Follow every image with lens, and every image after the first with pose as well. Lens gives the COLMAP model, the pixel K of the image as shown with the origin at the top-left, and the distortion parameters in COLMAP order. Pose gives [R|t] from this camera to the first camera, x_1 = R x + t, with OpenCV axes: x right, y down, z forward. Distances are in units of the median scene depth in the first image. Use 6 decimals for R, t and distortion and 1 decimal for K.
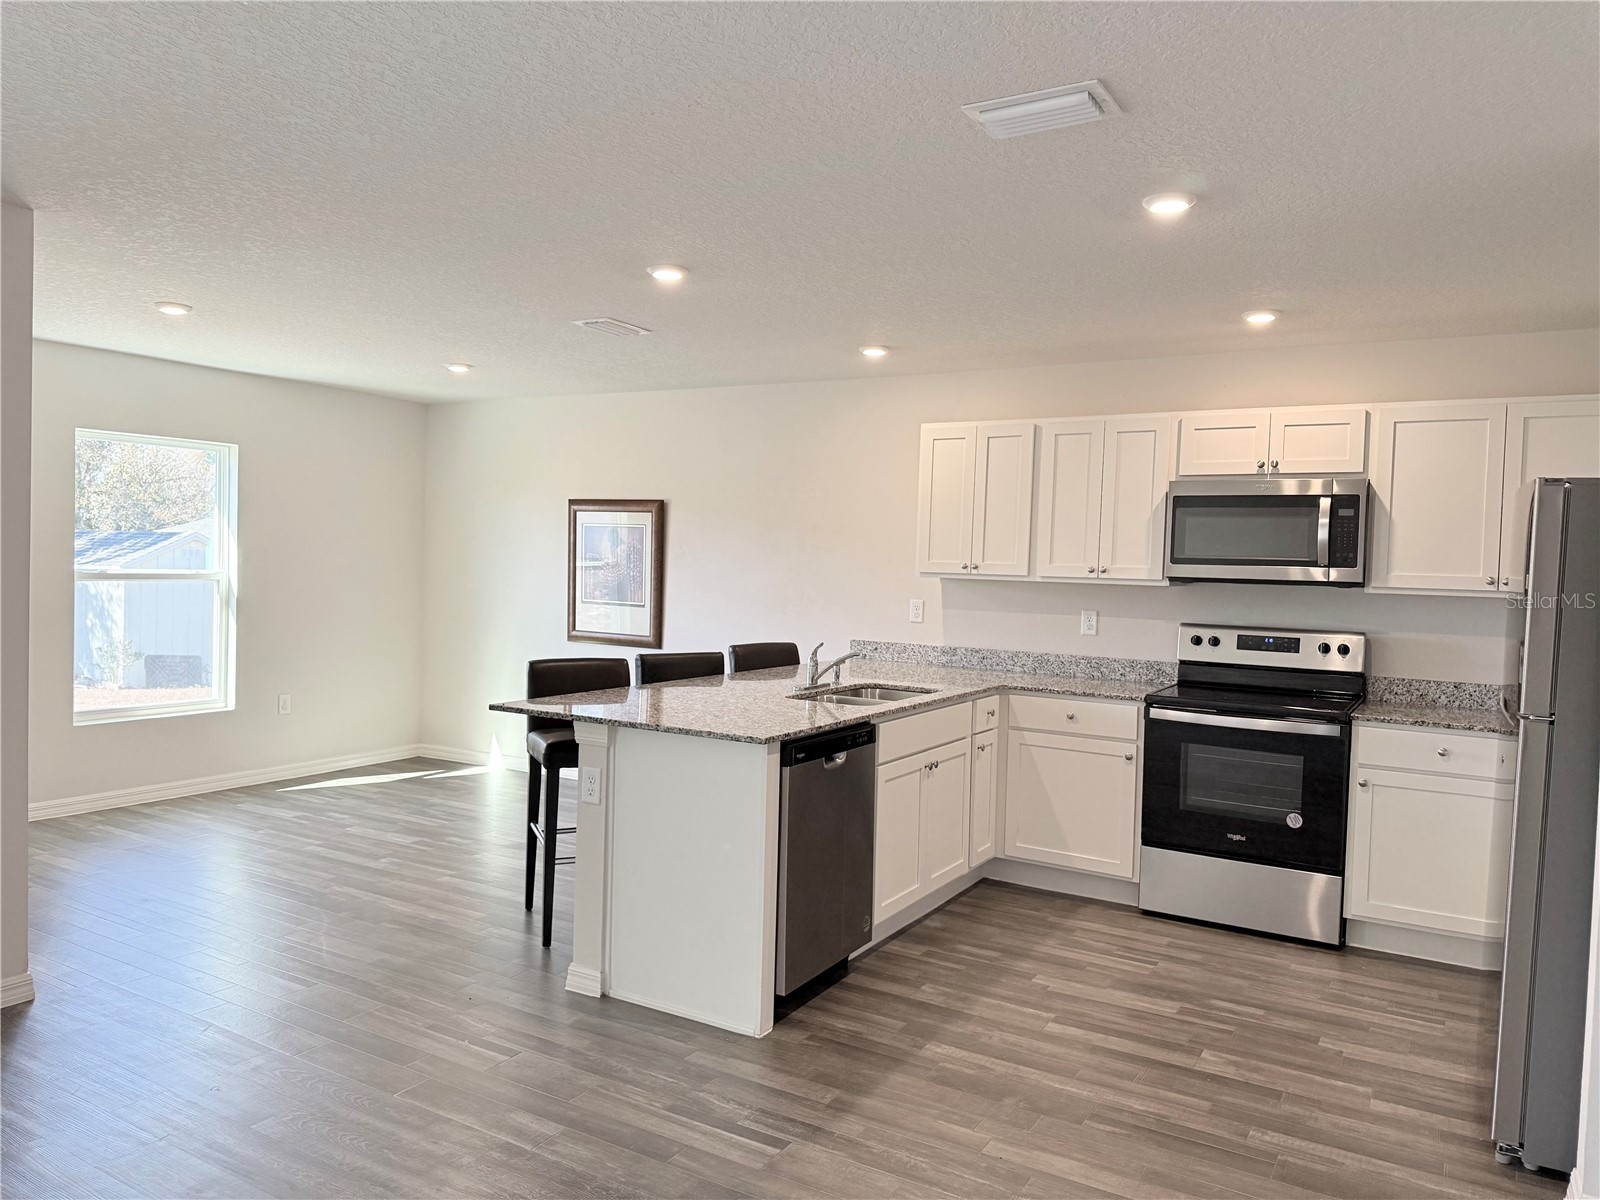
lens RADIAL K [[1122.0, 0, 797.8], [0, 1122.0, 585.9], [0, 0, 1]] dist [0.042007, -0.046134]
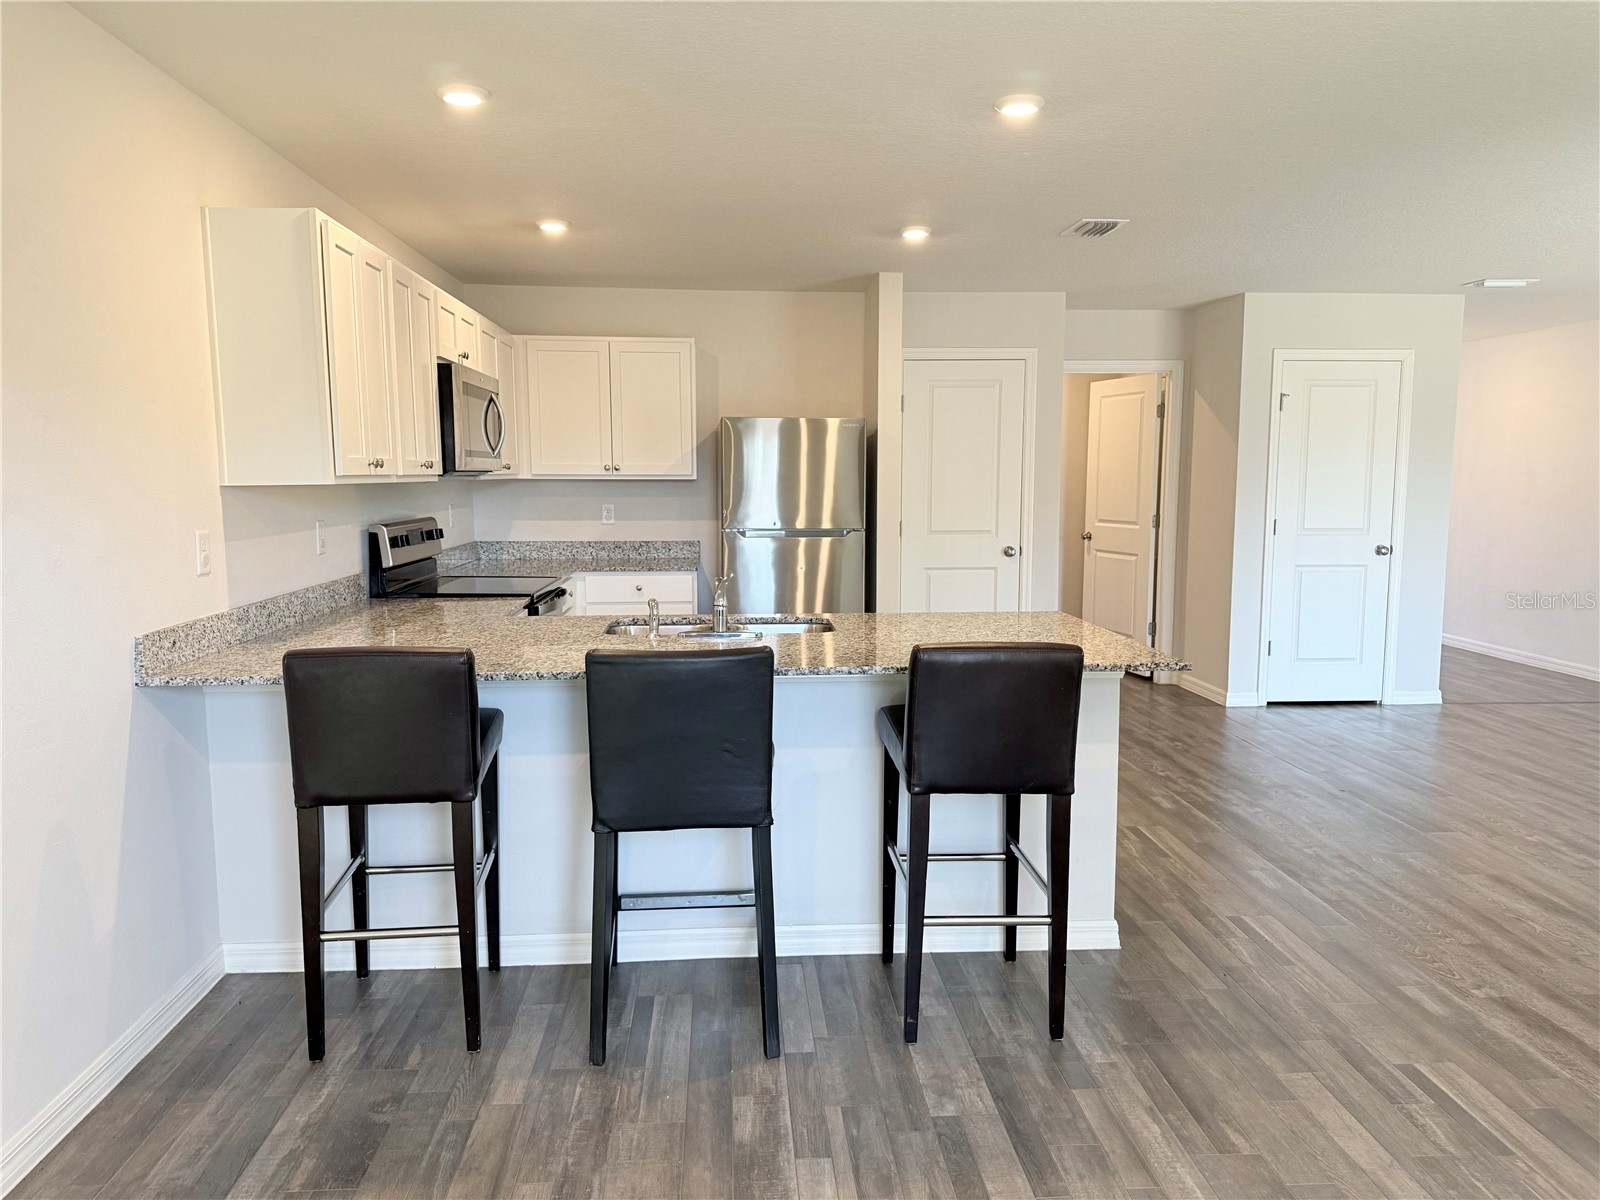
lens RADIAL K [[1122.0, 0, 803.8], [0, 1122.0, 600.6], [0, 0, 1]] dist [0.042007, -0.046134]
pose [[-0.570578, -0.122346, 0.812079, -0.604151], [0.002620, 0.988564, 0.150776, -0.042638], [-0.821239, 0.088157, -0.563732, 1.346463]]
